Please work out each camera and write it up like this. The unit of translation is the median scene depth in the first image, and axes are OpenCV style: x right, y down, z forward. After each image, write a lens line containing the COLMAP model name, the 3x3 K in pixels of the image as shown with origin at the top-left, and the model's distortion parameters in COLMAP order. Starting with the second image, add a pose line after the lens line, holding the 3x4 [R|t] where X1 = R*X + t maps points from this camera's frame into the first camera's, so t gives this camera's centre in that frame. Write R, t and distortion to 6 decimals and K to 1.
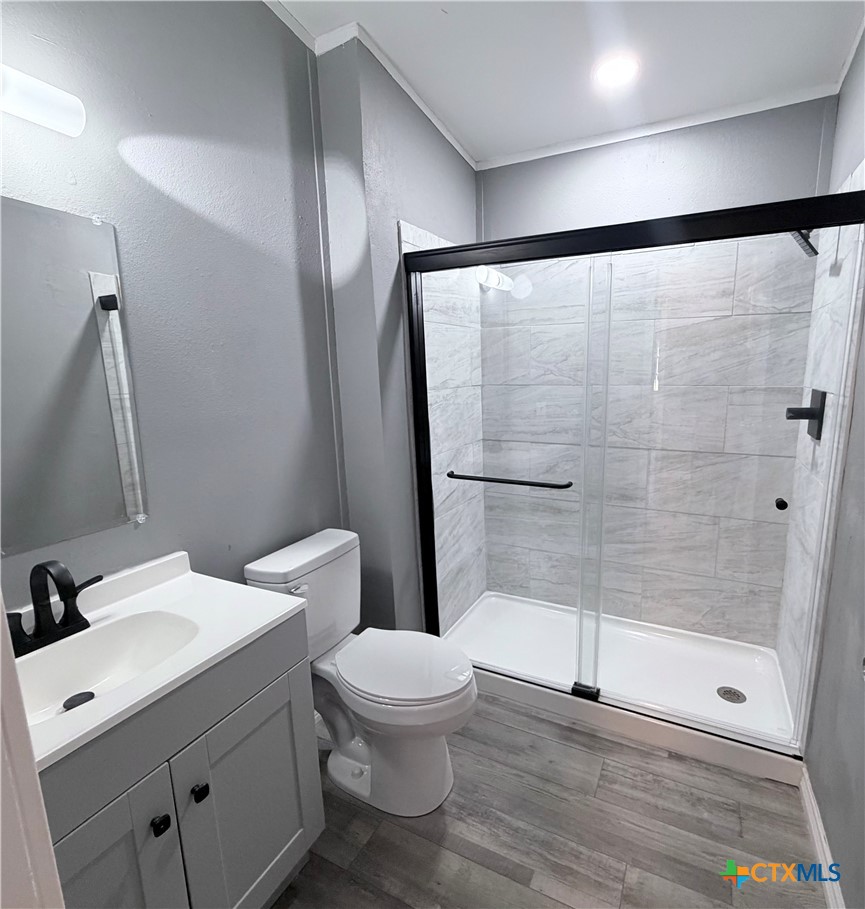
lens RADIAL K [[474.9, 0, 434.0], [0, 474.9, 455.7], [0, 0, 1]] dist [0.000244, -0.002411]
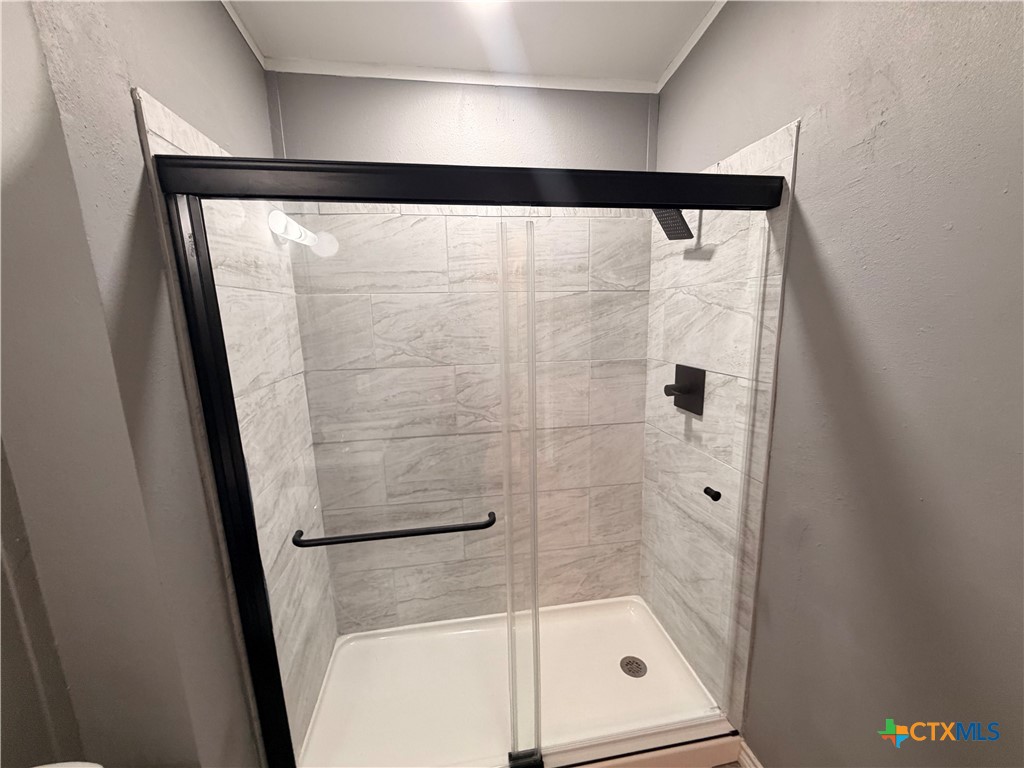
lens RADIAL K [[428.3, 0, 515.6], [0, 428.3, 384.2], [0, 0, 1]] dist [-0.001665, 0.000054]
pose [[0.791921, -0.101735, 0.602089, -0.047359], [0.126612, 0.991952, 0.001079, -0.105852], [-0.597353, 0.075377, 0.798428, 0.337213]]
